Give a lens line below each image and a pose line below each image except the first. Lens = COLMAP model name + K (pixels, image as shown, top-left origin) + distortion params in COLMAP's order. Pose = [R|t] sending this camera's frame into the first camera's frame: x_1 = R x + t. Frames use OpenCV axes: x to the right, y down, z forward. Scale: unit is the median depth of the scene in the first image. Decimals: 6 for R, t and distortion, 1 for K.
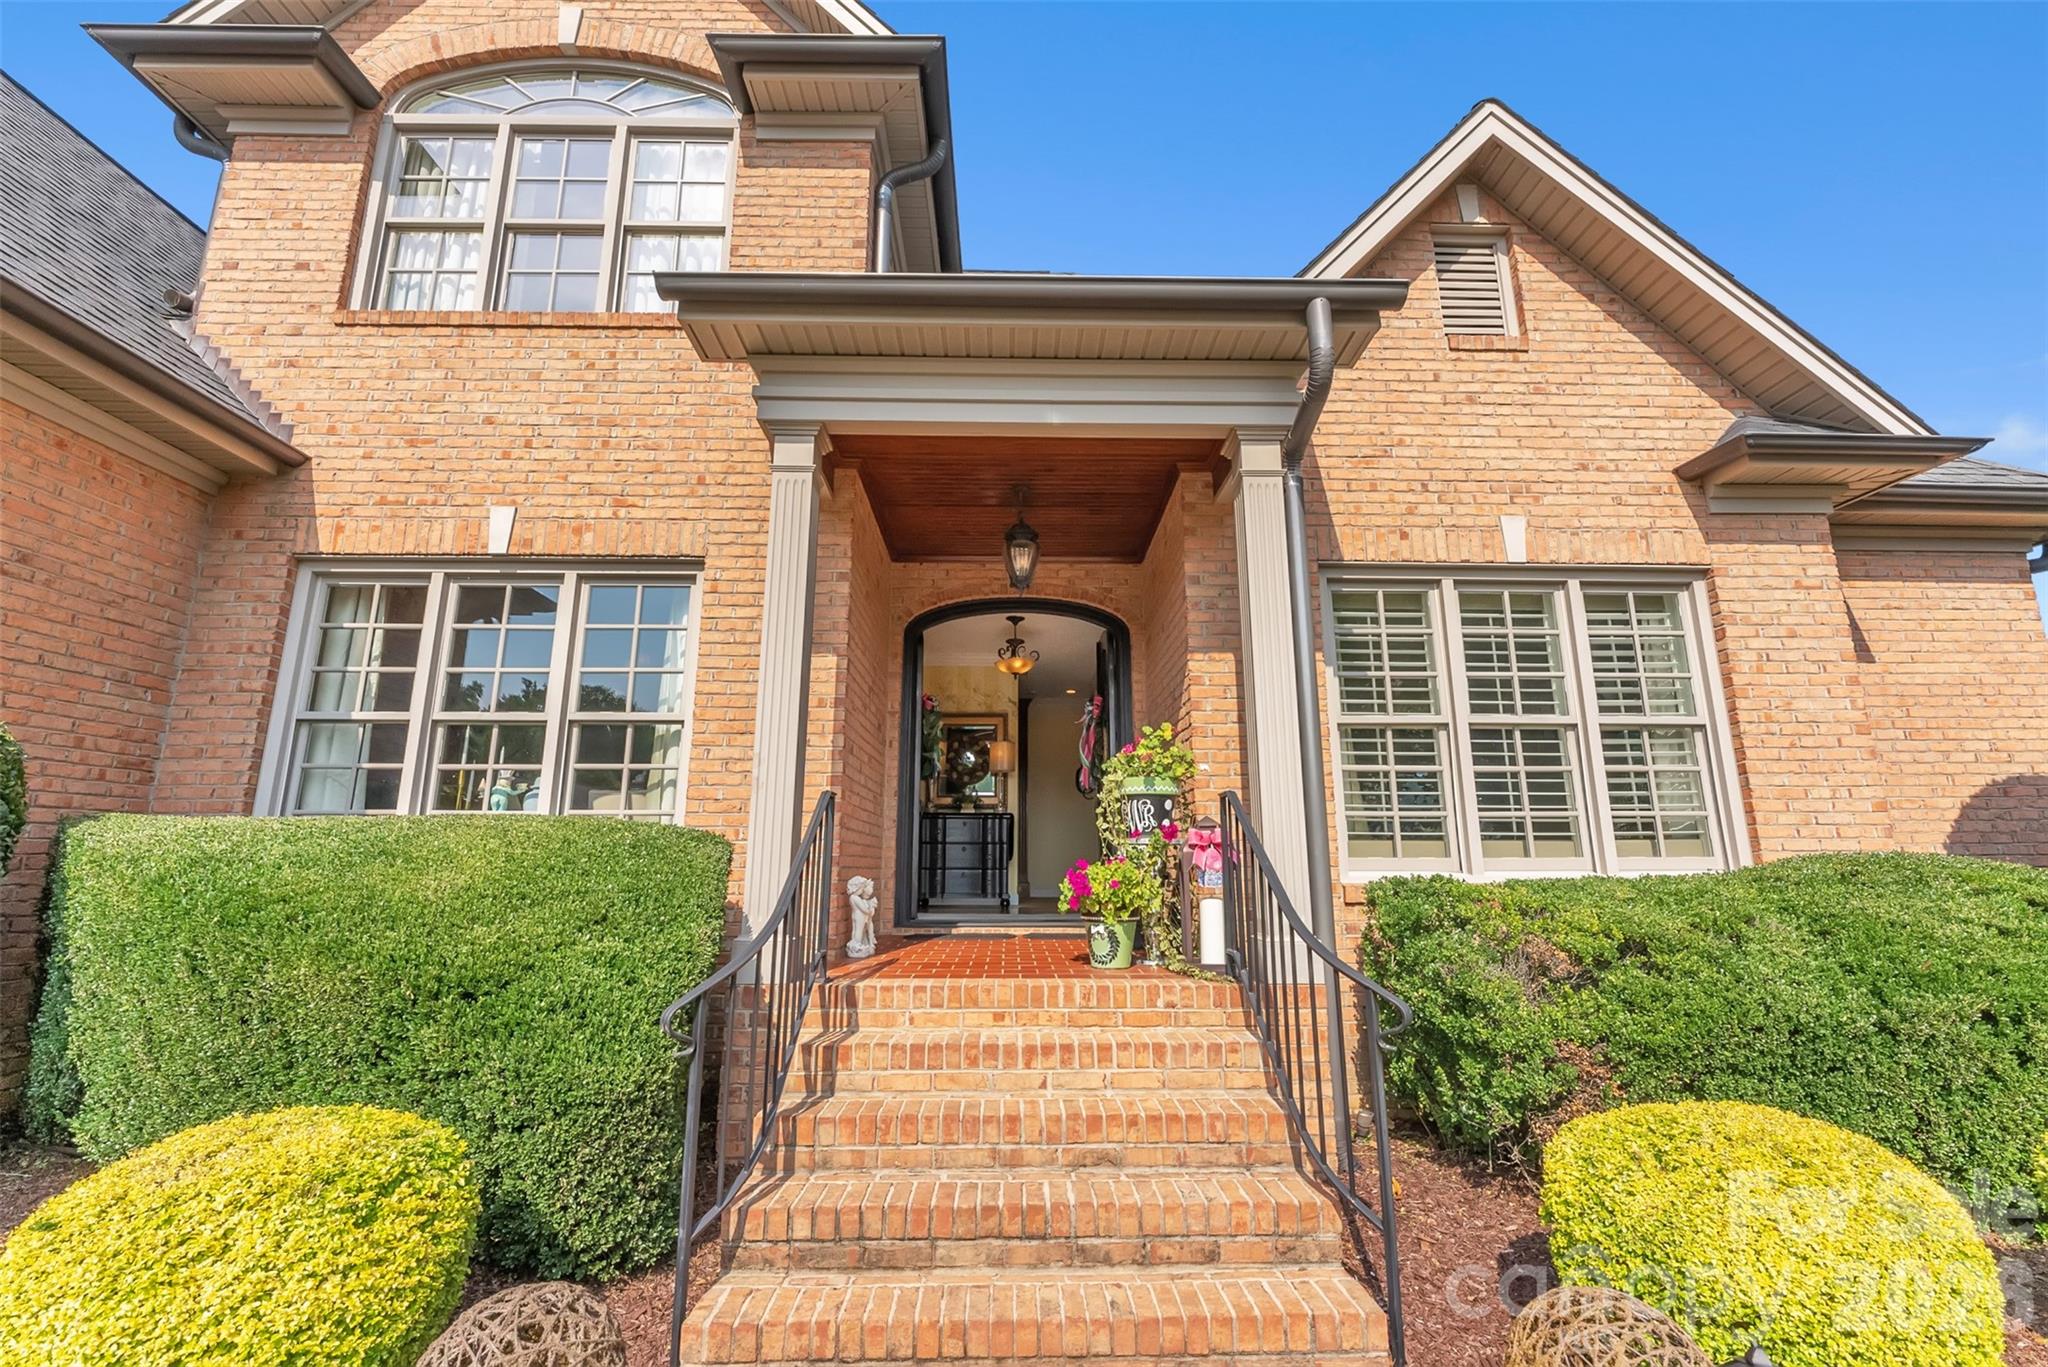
lens RADIAL K [[835.8, 0, 1024.0], [0, 835.8, 683.5], [0, 0, 1]] dist [-0.000946, -0.000173]
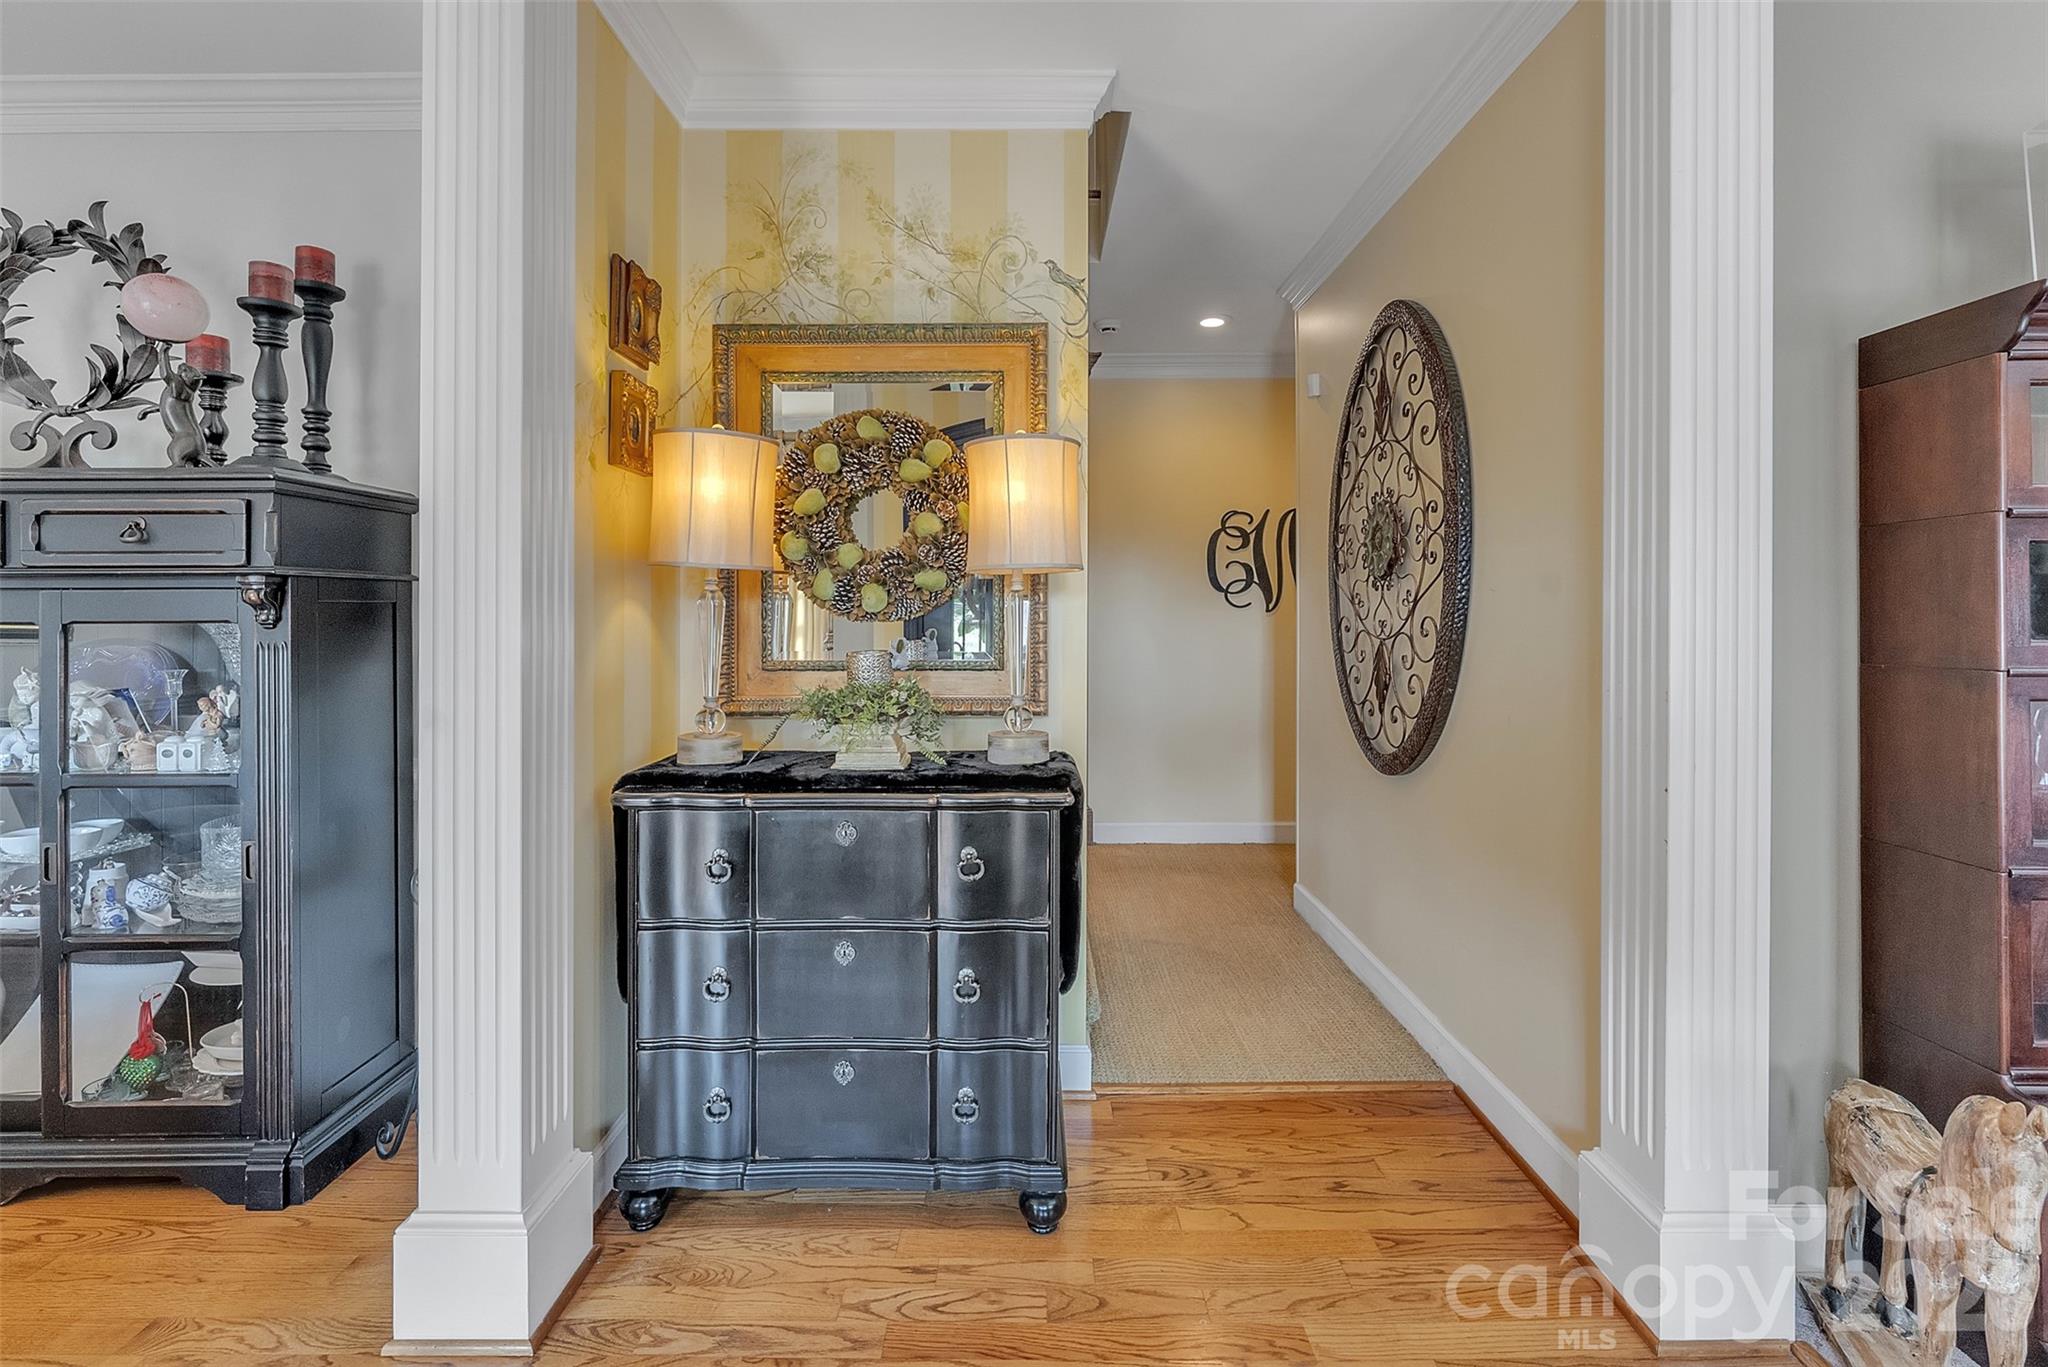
lens RADIAL K [[835.8, 0, 1024.0], [0, 835.8, 683.5], [0, 0, 1]] dist [-0.000946, -0.000173]
pose [[0.999622, 0.001786, -0.027437, -0.020697], [0.006551, 0.953681, 0.300750, 0.067411], [0.026704, -0.300816, 0.953308, 0.795787]]
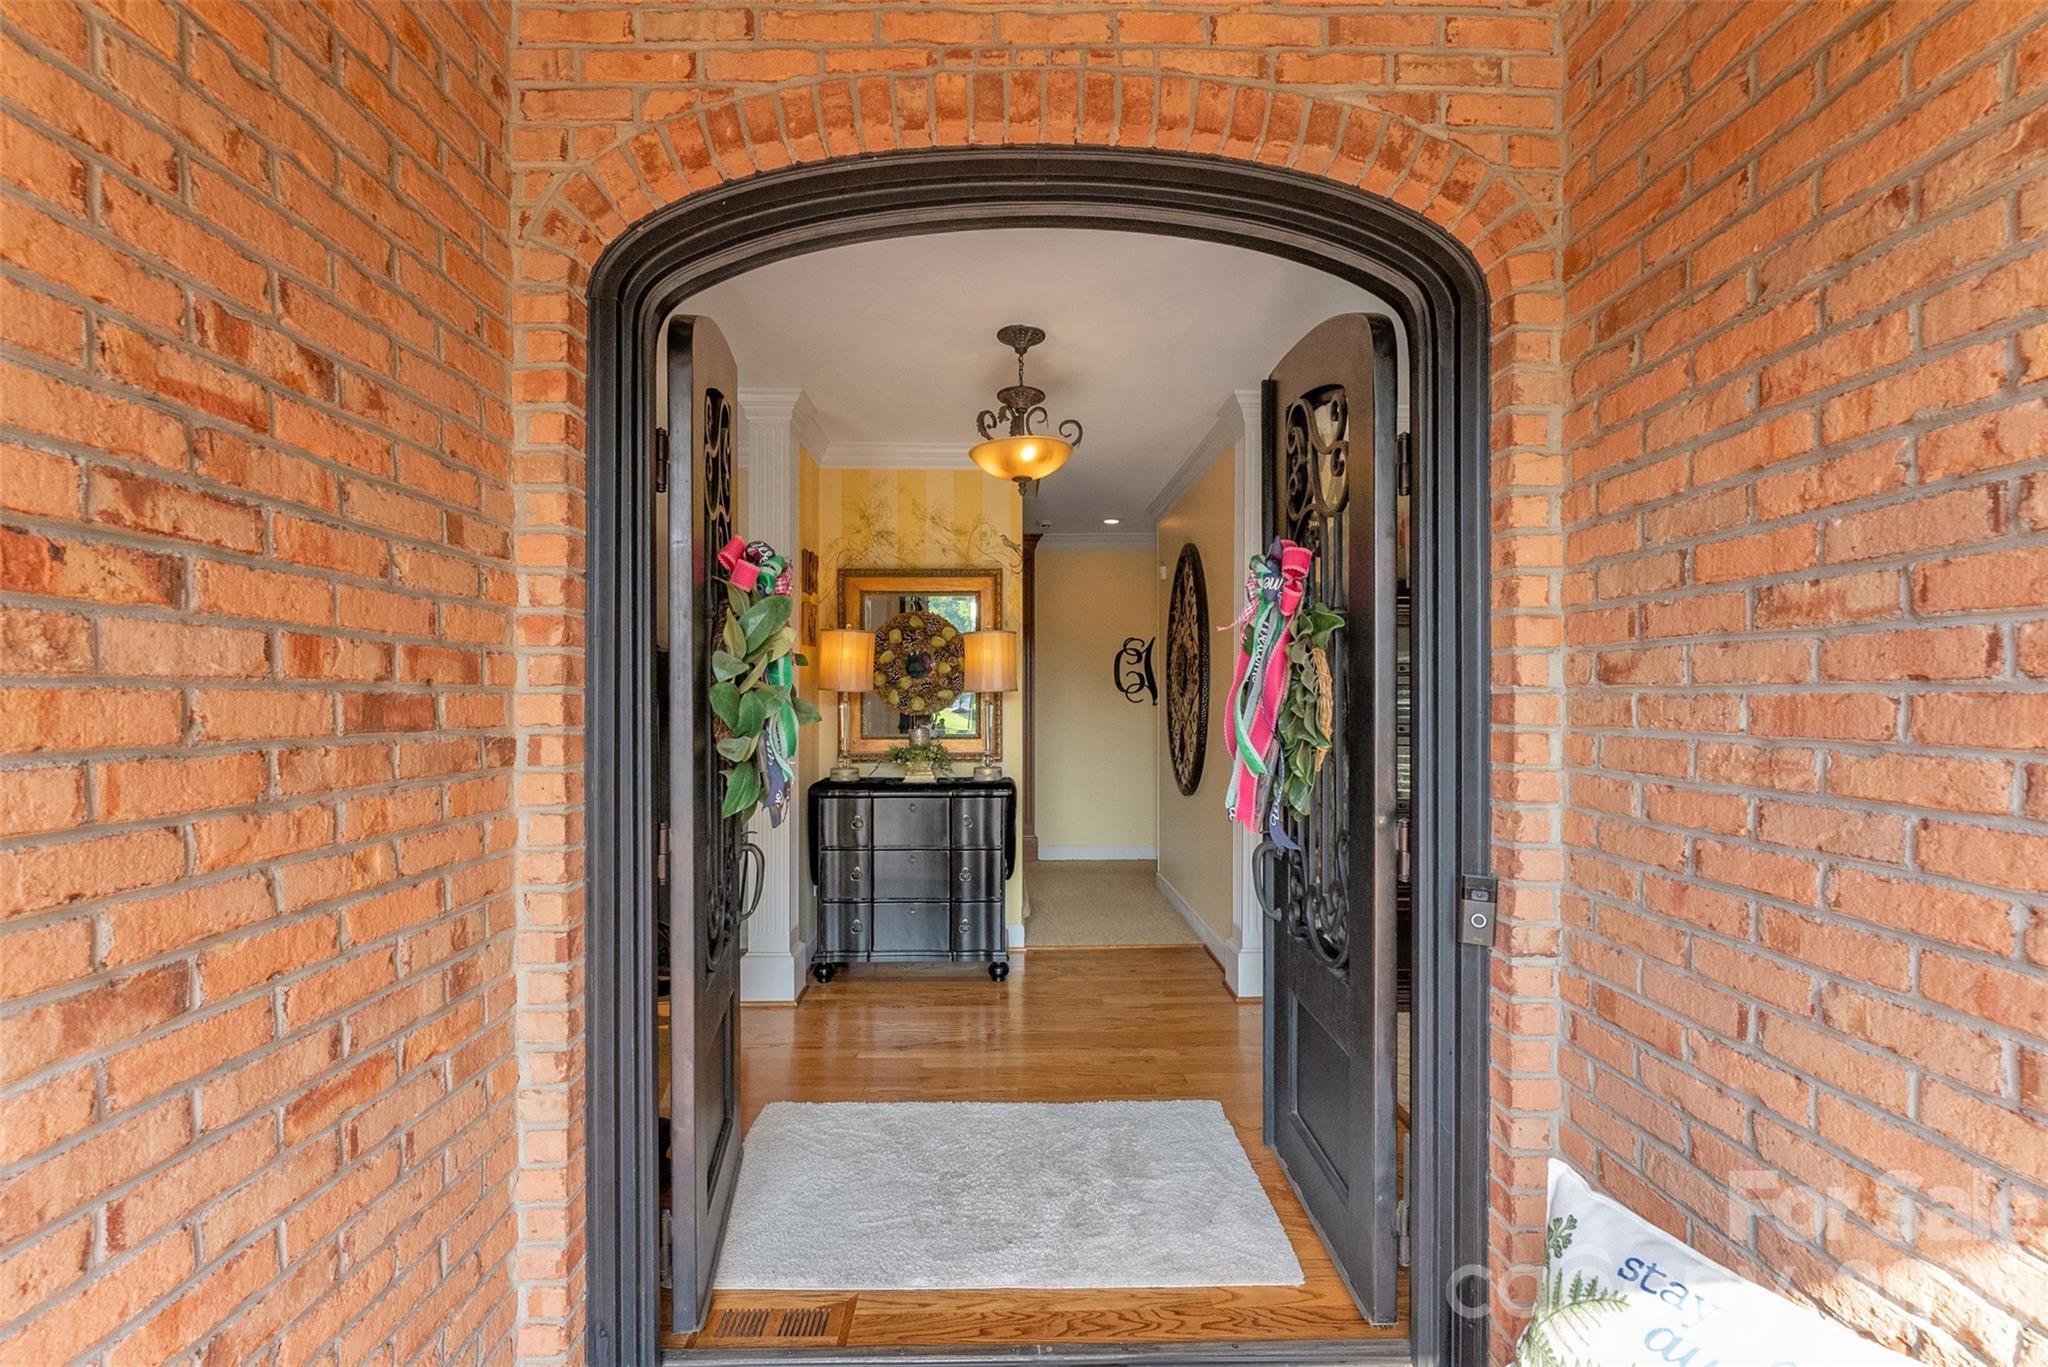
lens RADIAL K [[835.8, 0, 1024.0], [0, 835.8, 683.5], [0, 0, 1]] dist [-0.000946, -0.000173]
pose [[0.999949, -0.001159, 0.009998, -0.012150], [-0.000889, 0.979291, 0.202456, 0.002289], [-0.010026, -0.202454, 0.979240, 0.541456]]
